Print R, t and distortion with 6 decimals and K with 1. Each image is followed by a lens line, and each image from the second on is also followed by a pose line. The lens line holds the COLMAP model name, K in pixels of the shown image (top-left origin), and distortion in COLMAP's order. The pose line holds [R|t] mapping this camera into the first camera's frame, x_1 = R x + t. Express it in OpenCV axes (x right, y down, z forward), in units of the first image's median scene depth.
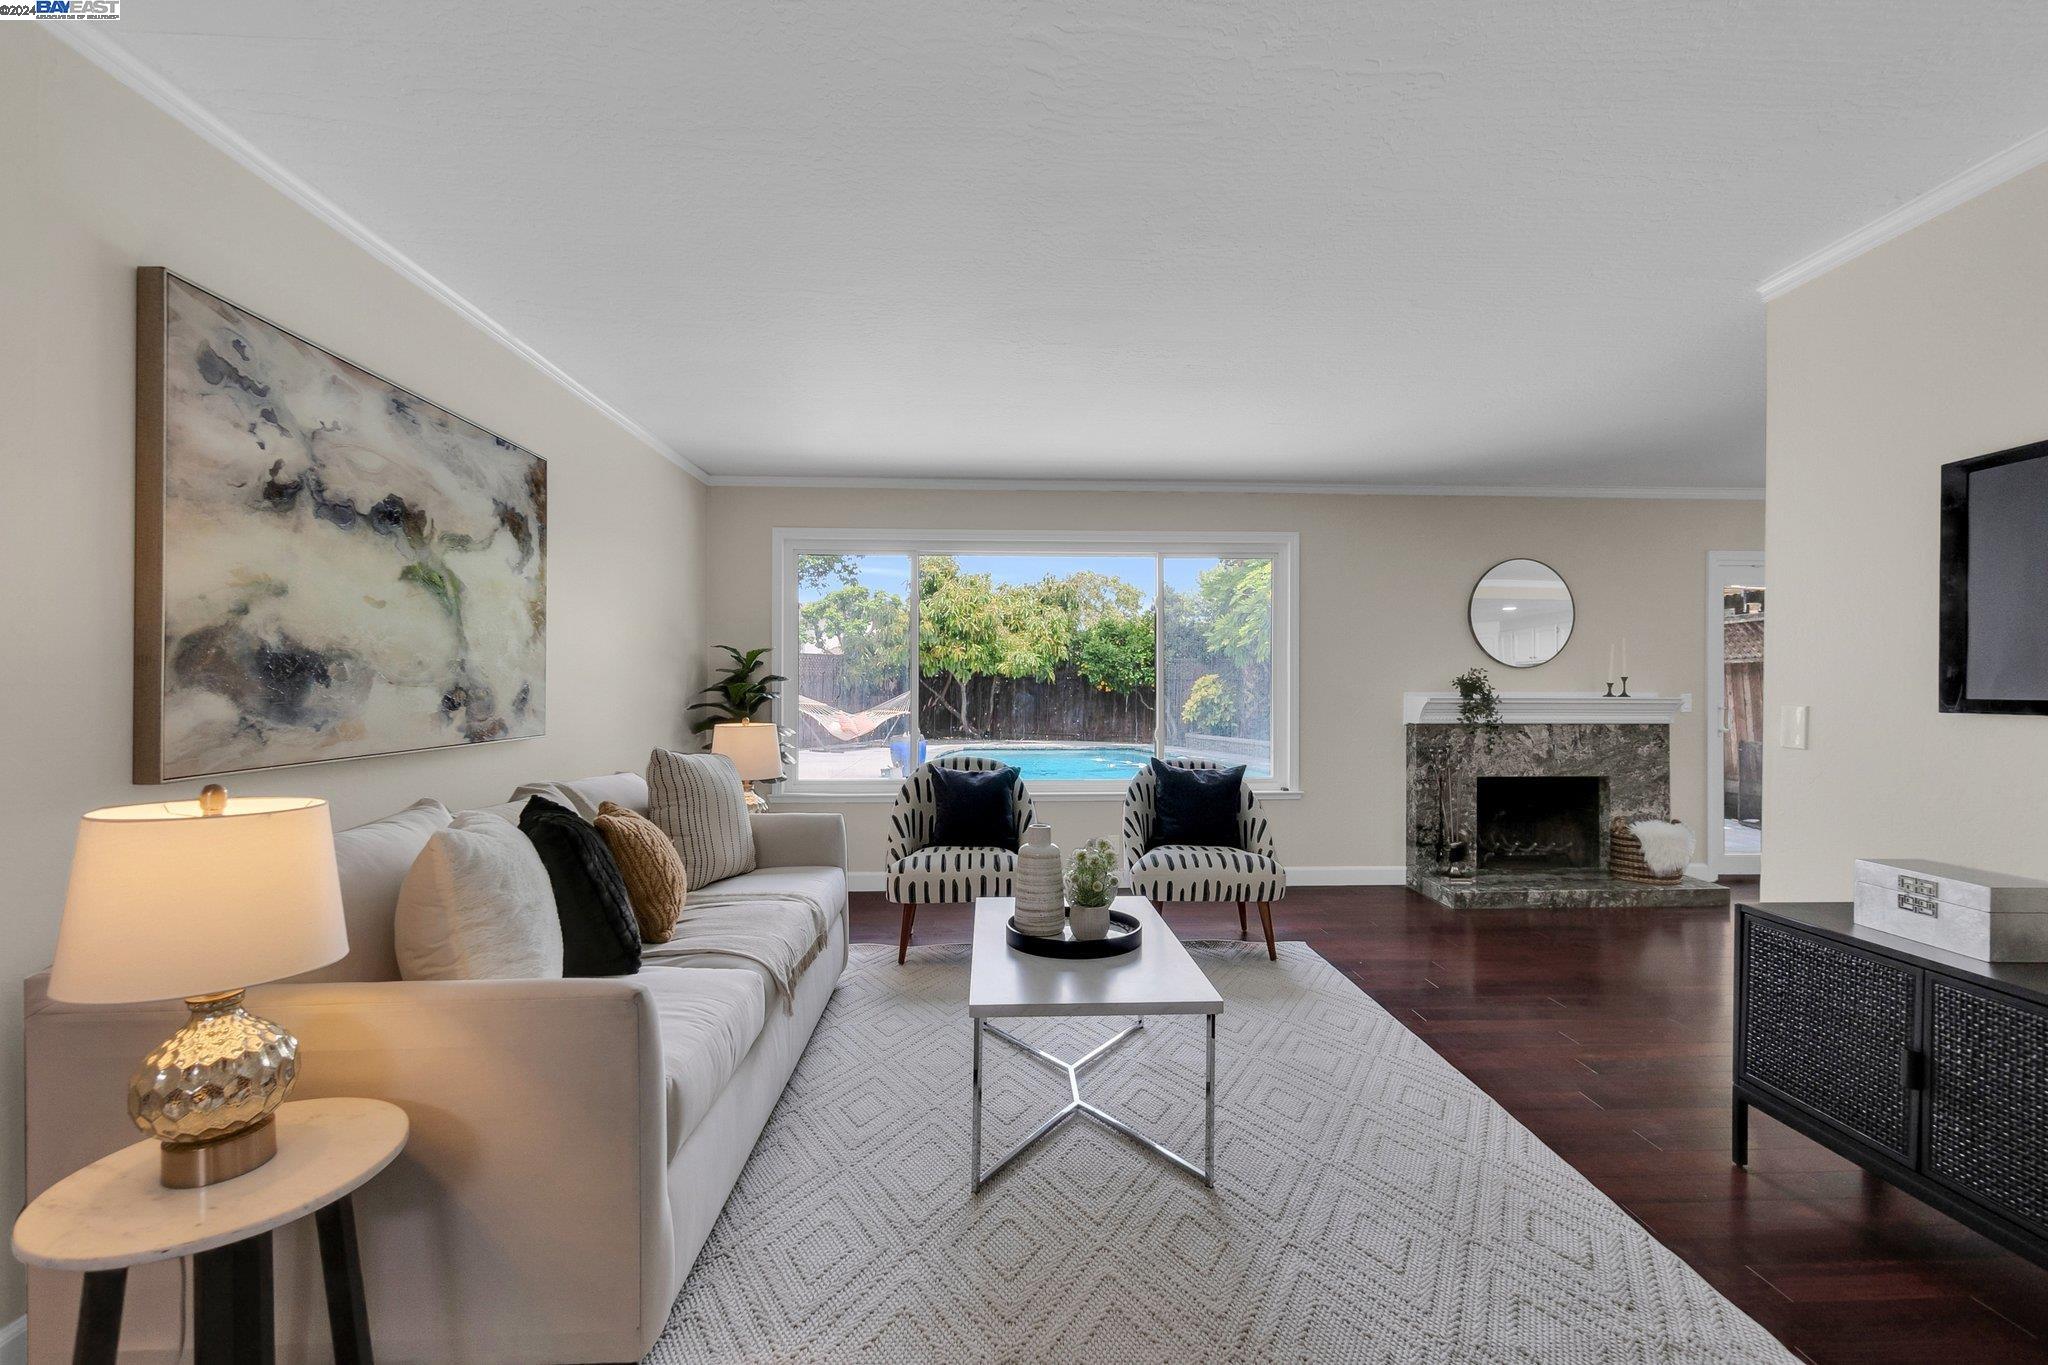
lens RADIAL K [[893.6, 0, 1037.6], [0, 893.6, 679.0], [0, 0, 1]] dist [-0.006183, 0.002243]
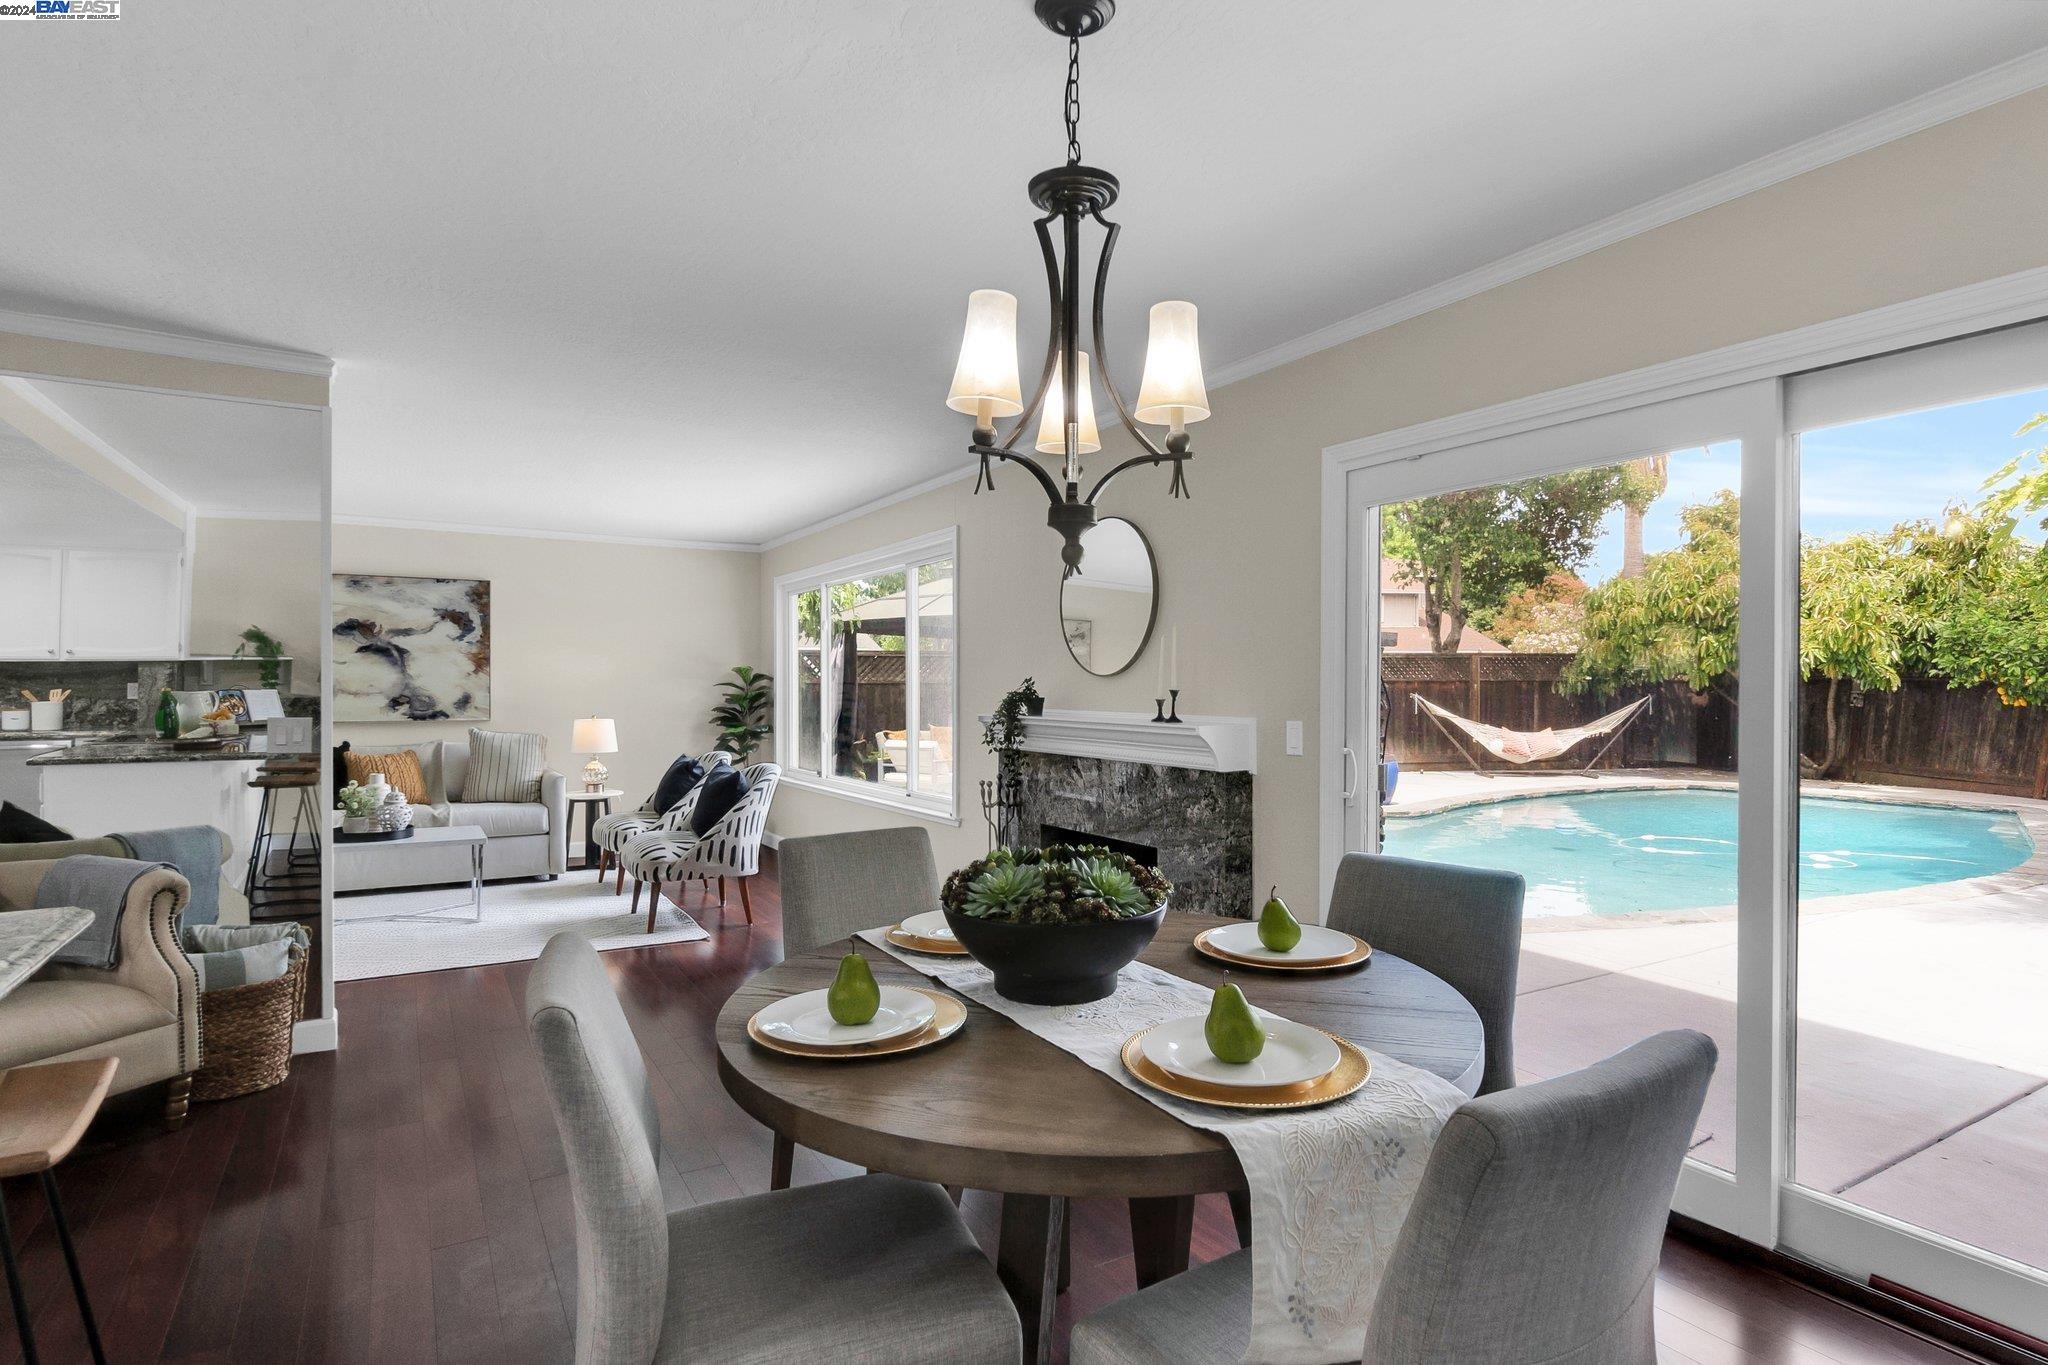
lens RADIAL K [[1050.7, 0, 1034.2], [0, 1050.7, 689.0], [0, 0, 1]] dist [-0.002586, -0.000985]
pose [[0.477504, 0.000945, -0.878629, 2.191963], [0.003239, 0.999991, 0.002836, -0.009057], [0.878624, -0.004200, 0.477497, 1.006152]]
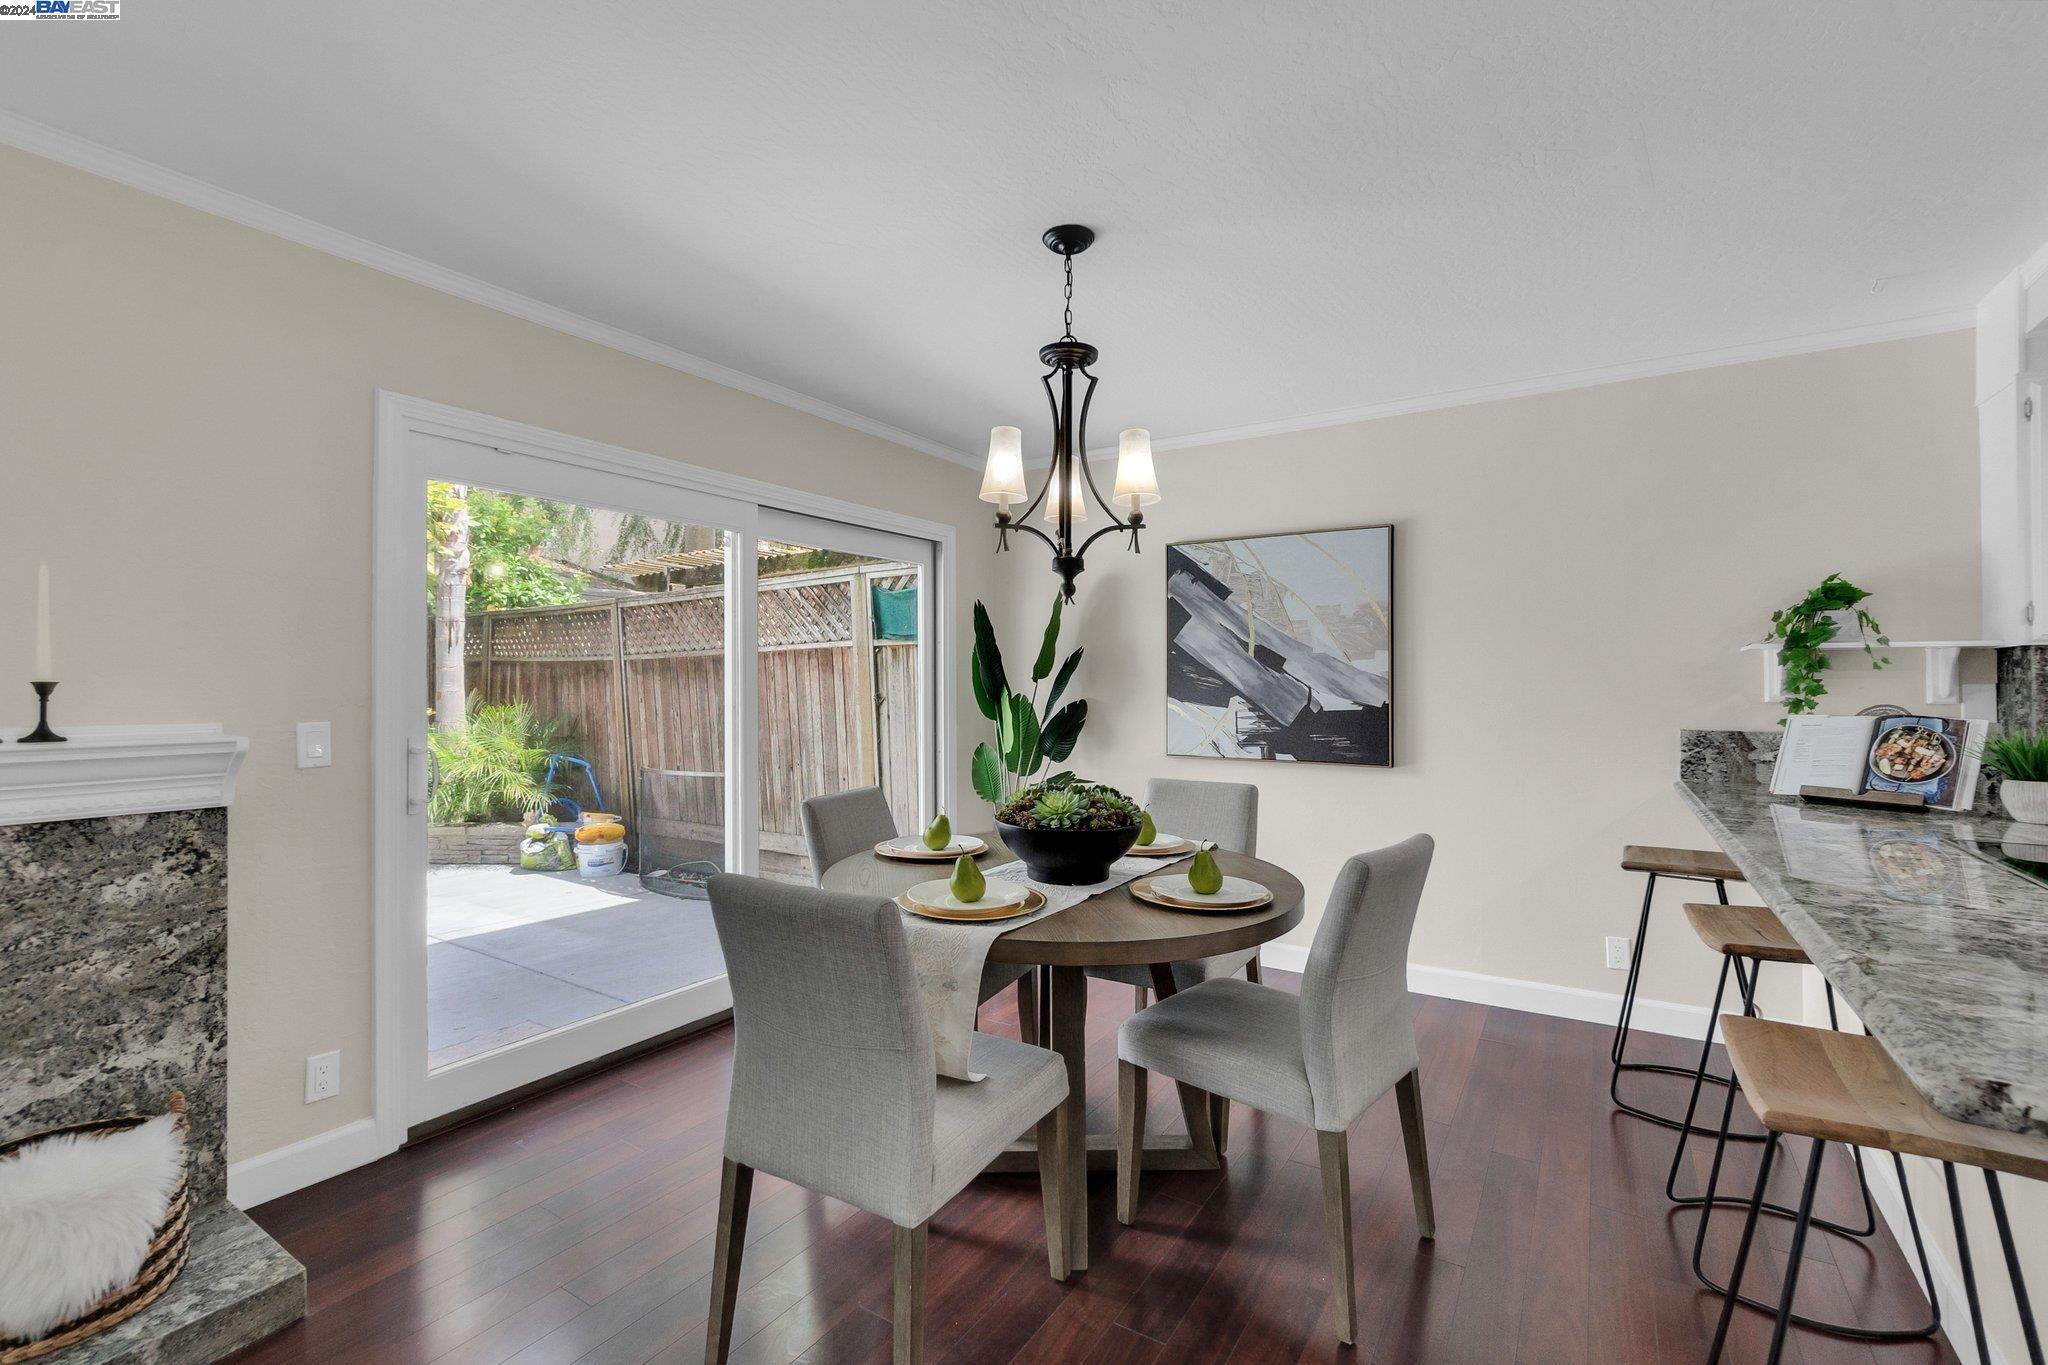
lens RADIAL K [[893.6, 0, 1035.1], [0, 893.6, 671.3], [0, 0, 1]] dist [-0.006183, 0.002243]
pose [[0.574857, 0.006511, 0.818228, 1.053706], [0.000225, 0.999967, -0.008115, -0.005944], [-0.818254, 0.004849, 0.574836, 0.889738]]
